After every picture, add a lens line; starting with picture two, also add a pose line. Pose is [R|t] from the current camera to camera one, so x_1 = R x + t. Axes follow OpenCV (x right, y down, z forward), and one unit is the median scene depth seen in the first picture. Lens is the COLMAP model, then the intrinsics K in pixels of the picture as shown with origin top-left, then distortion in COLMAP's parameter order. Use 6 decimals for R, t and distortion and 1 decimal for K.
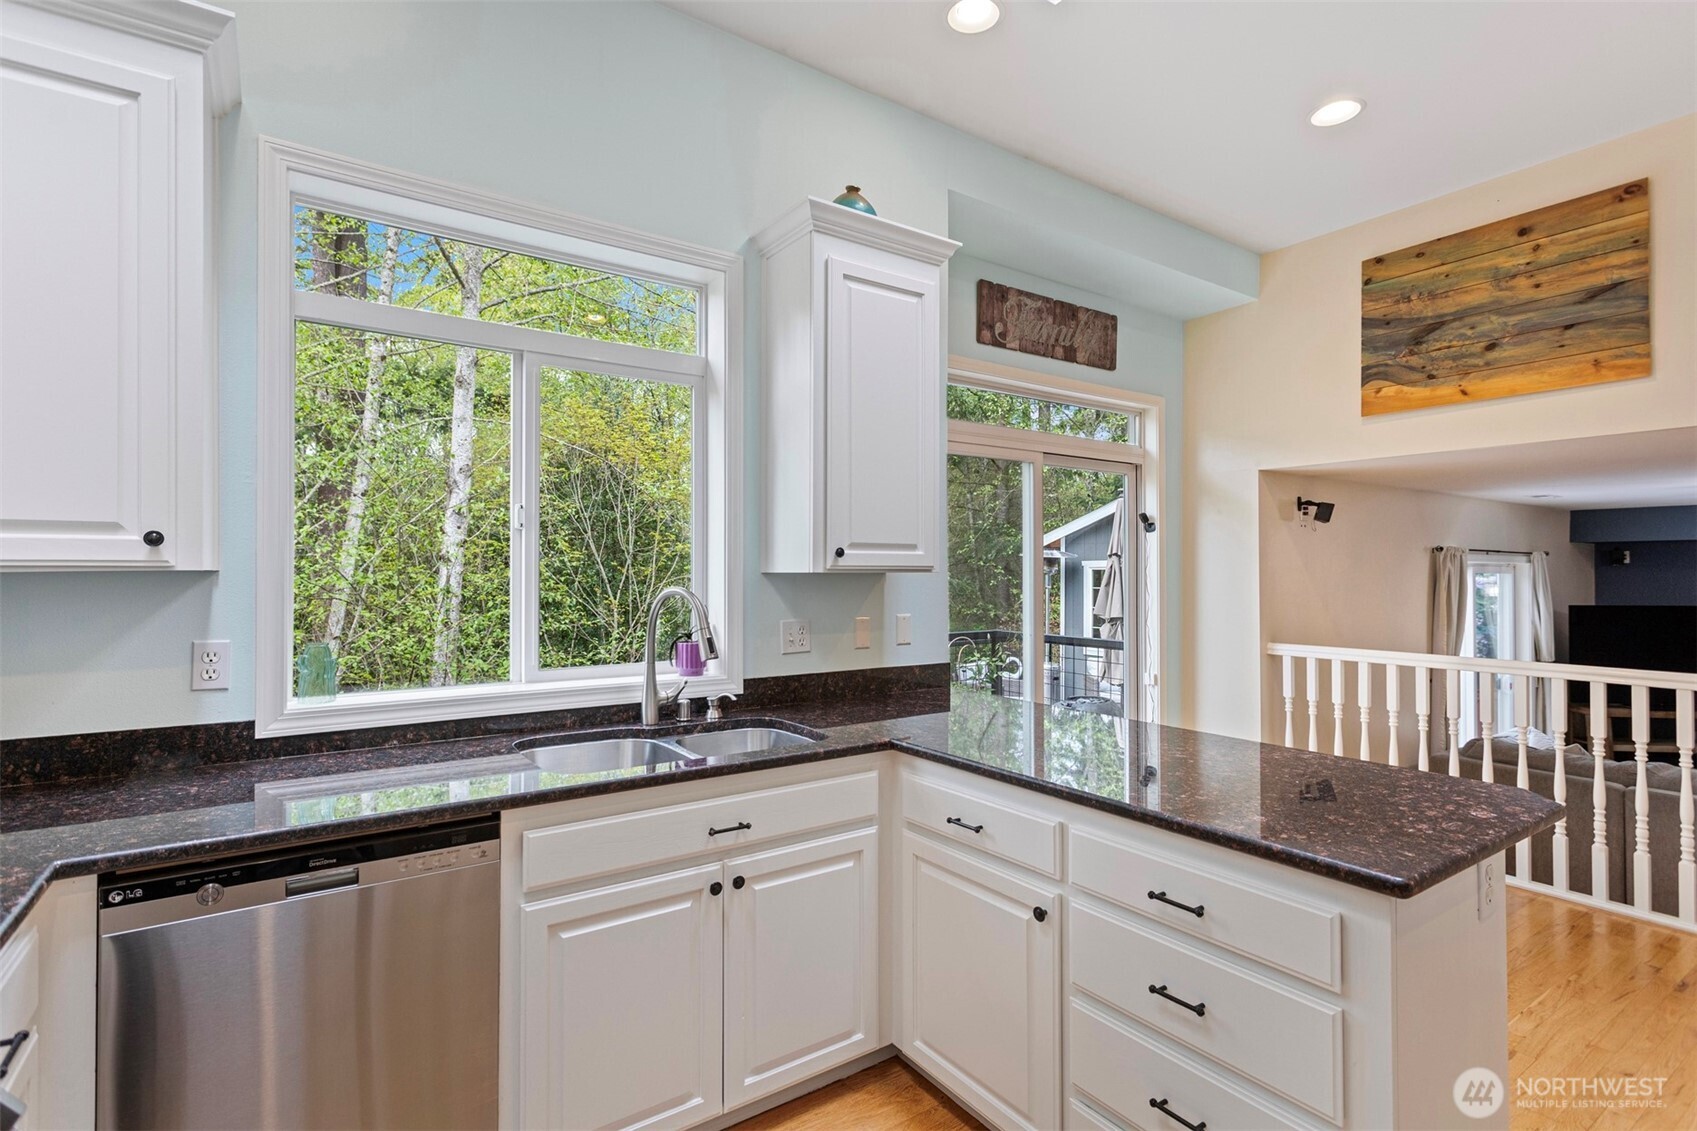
lens RADIAL K [[812.7, 0, 843.1], [0, 812.7, 575.3], [0, 0, 1]] dist [0.006454, 0.000898]
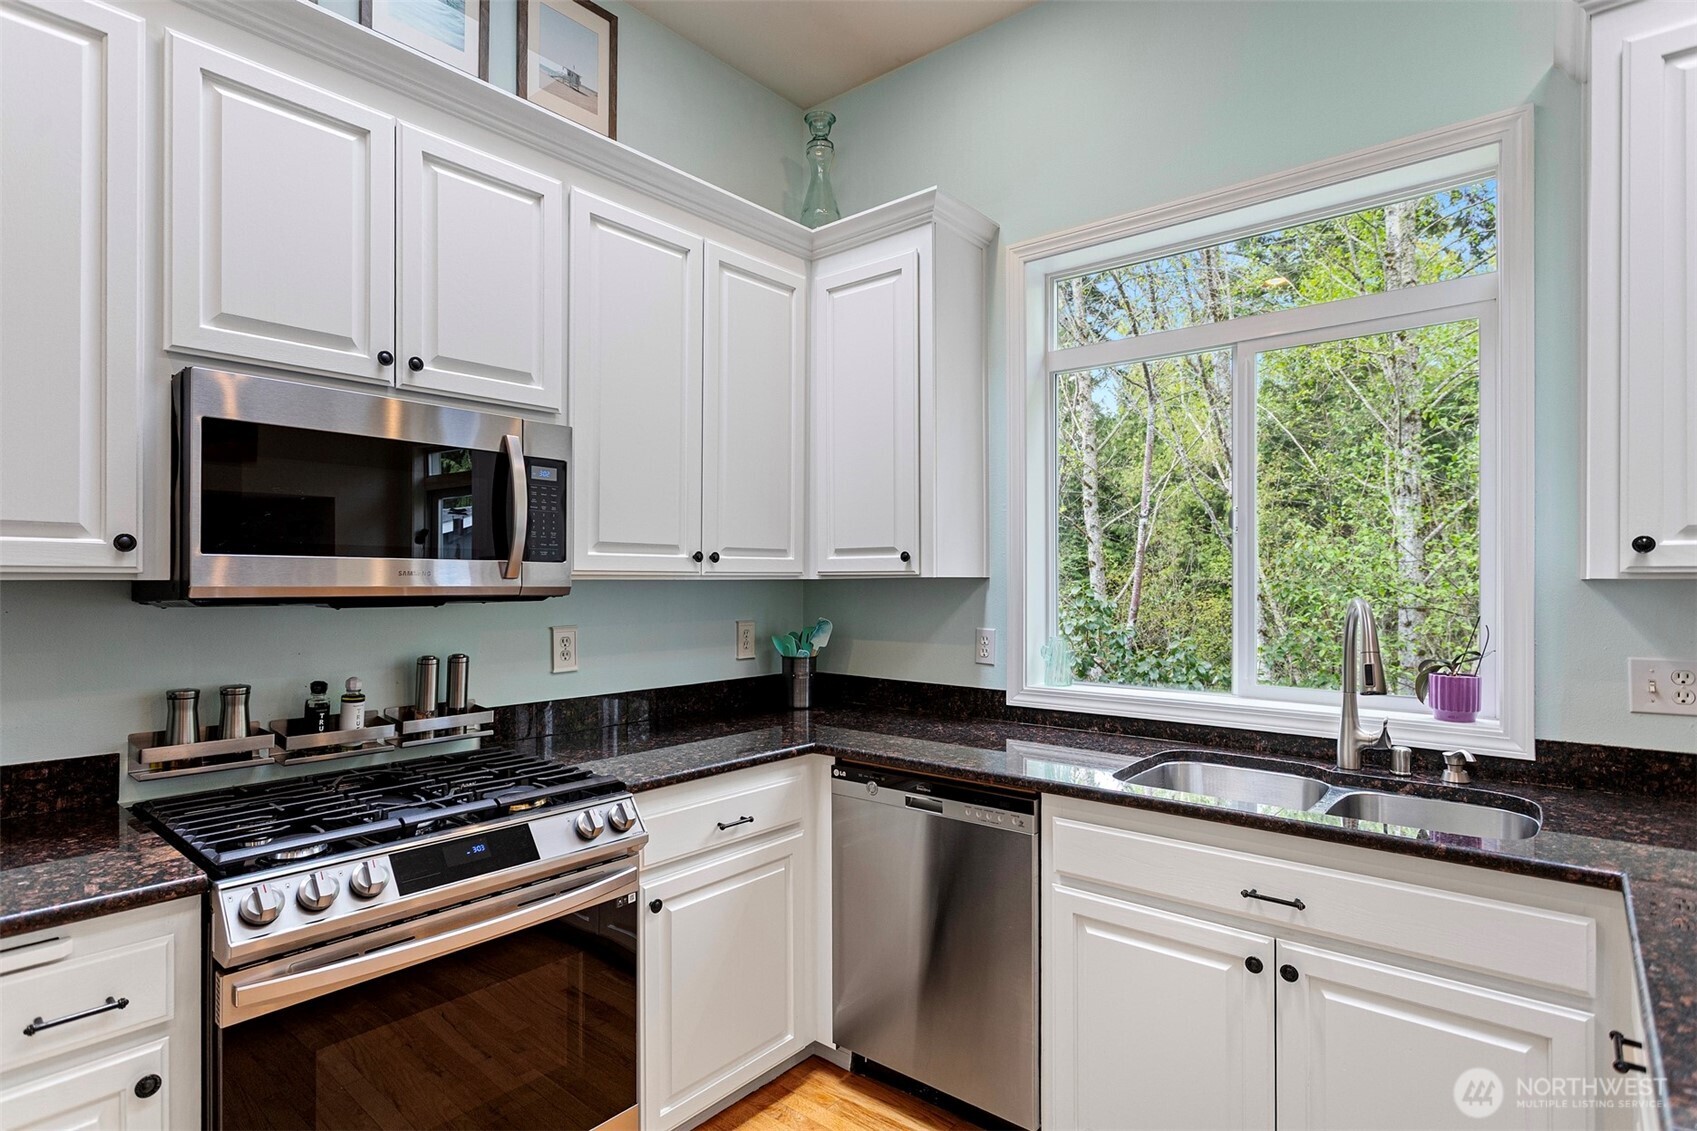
lens RADIAL K [[869.8, 0, 852.4], [0, 869.8, 597.4], [0, 0, 1]] dist [0.001295, 0.001022]
pose [[0.276297, 0.018744, -0.960889, 0.153598], [-0.004042, 0.999824, 0.018341, 0.000377], [0.961064, -0.001183, 0.276324, 0.100425]]
